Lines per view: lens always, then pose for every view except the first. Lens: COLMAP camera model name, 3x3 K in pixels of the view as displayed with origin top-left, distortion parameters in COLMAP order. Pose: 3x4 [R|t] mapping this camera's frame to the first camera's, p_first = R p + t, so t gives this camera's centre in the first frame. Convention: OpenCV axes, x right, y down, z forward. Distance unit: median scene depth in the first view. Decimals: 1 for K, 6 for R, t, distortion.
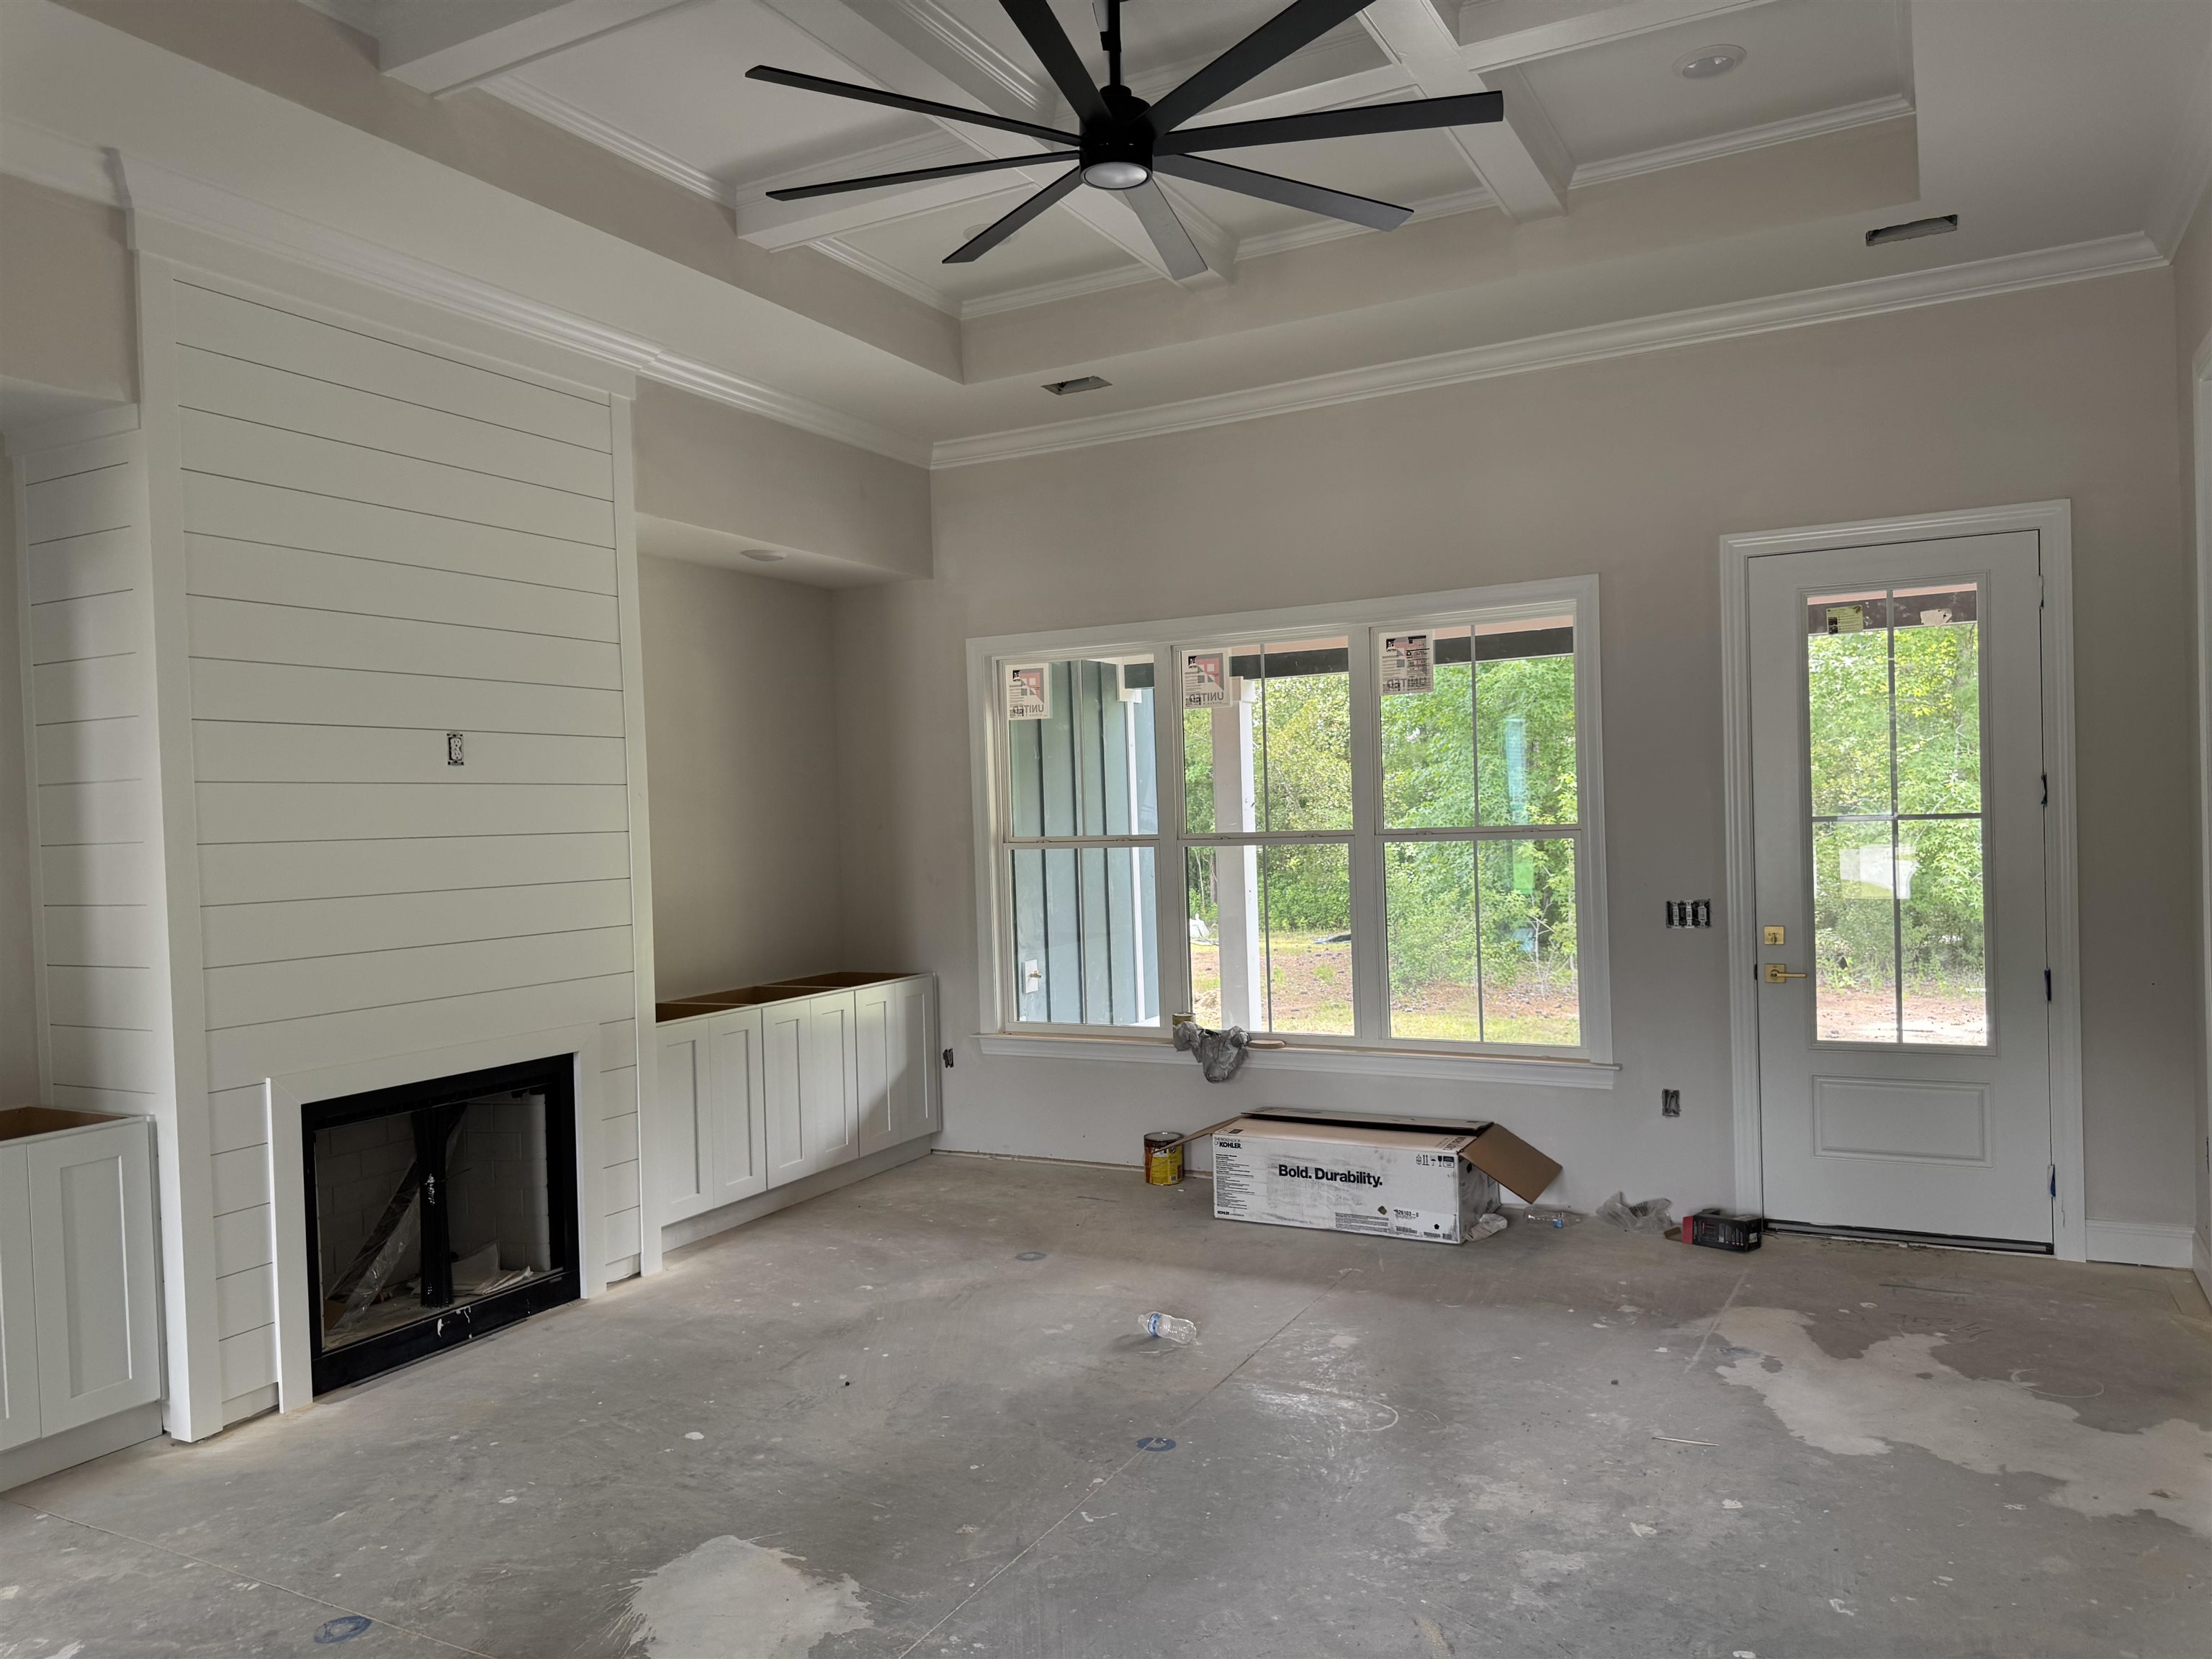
lens RADIAL K [[1577.3, 0, 1106.0], [0, 1577.3, 829.5], [0, 0, 1]] dist [0.126975, -0.194478]
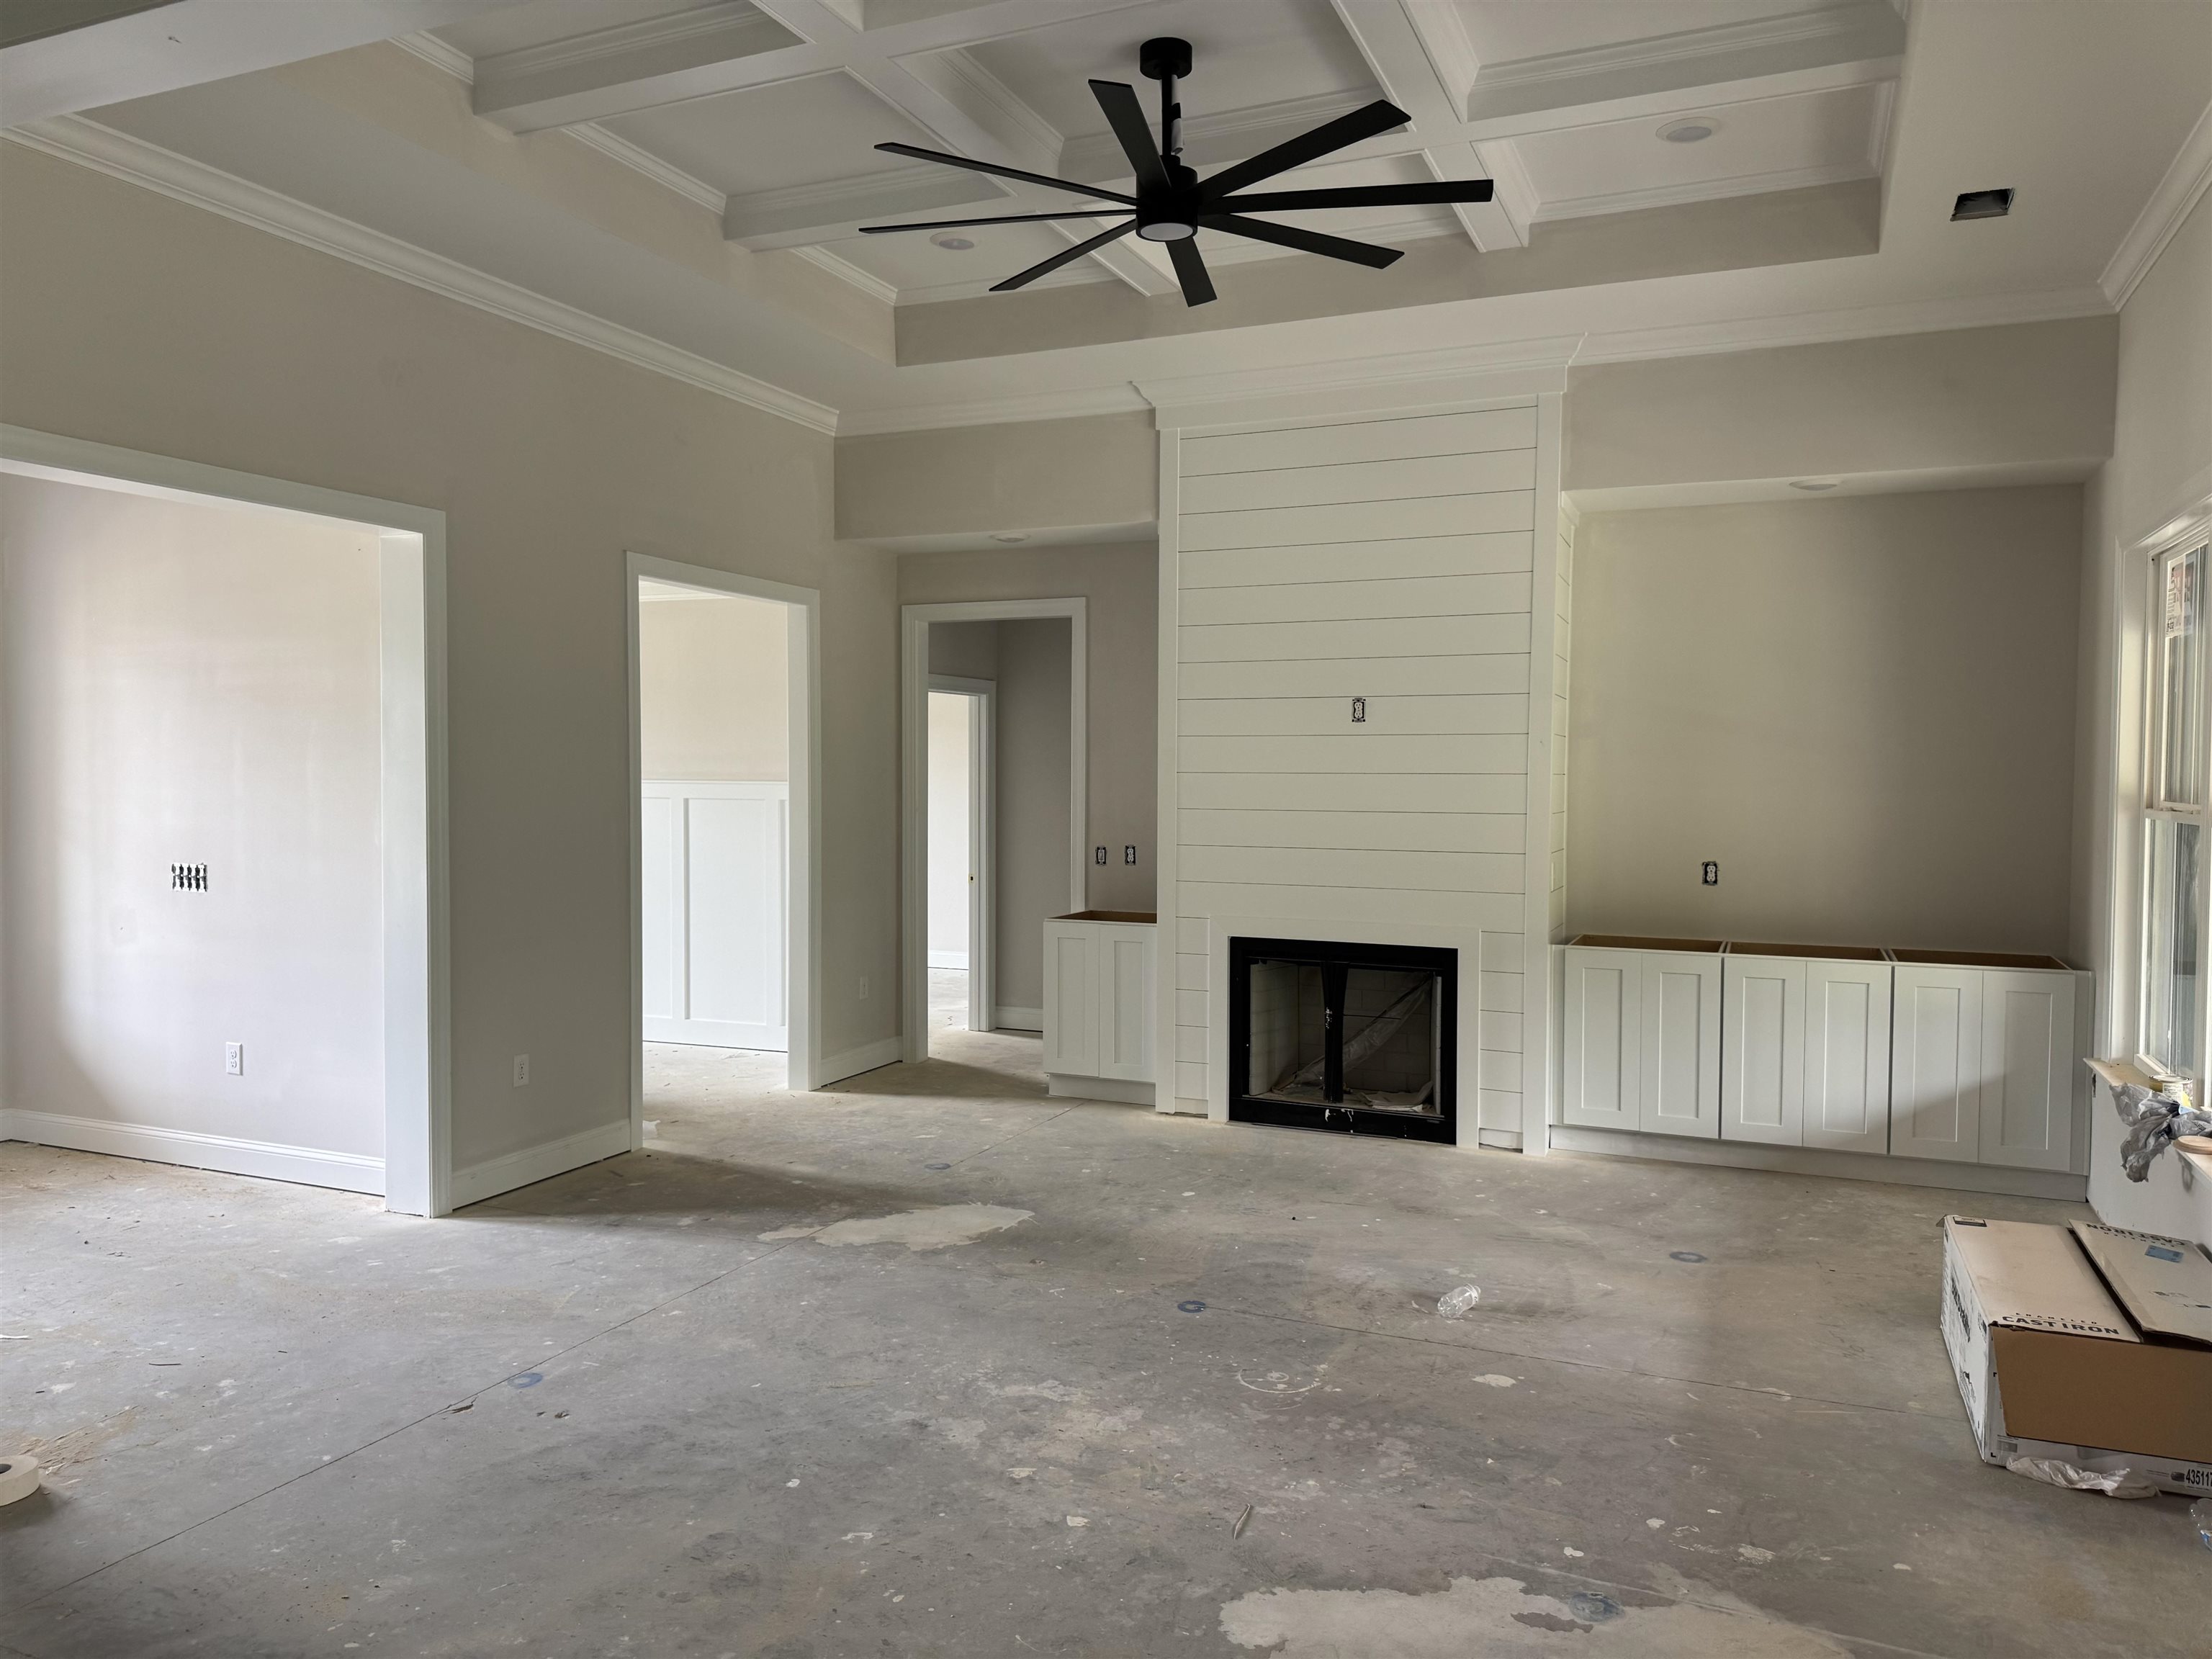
lens RADIAL K [[1577.3, 0, 1106.0], [0, 1577.3, 829.5], [0, 0, 1]] dist [0.126975, -0.194478]
pose [[0.062586, 0.067491, -0.995755, 0.999480], [-0.017052, 0.997638, 0.066547, -0.036340], [0.997894, 0.012814, 0.063589, 0.734283]]
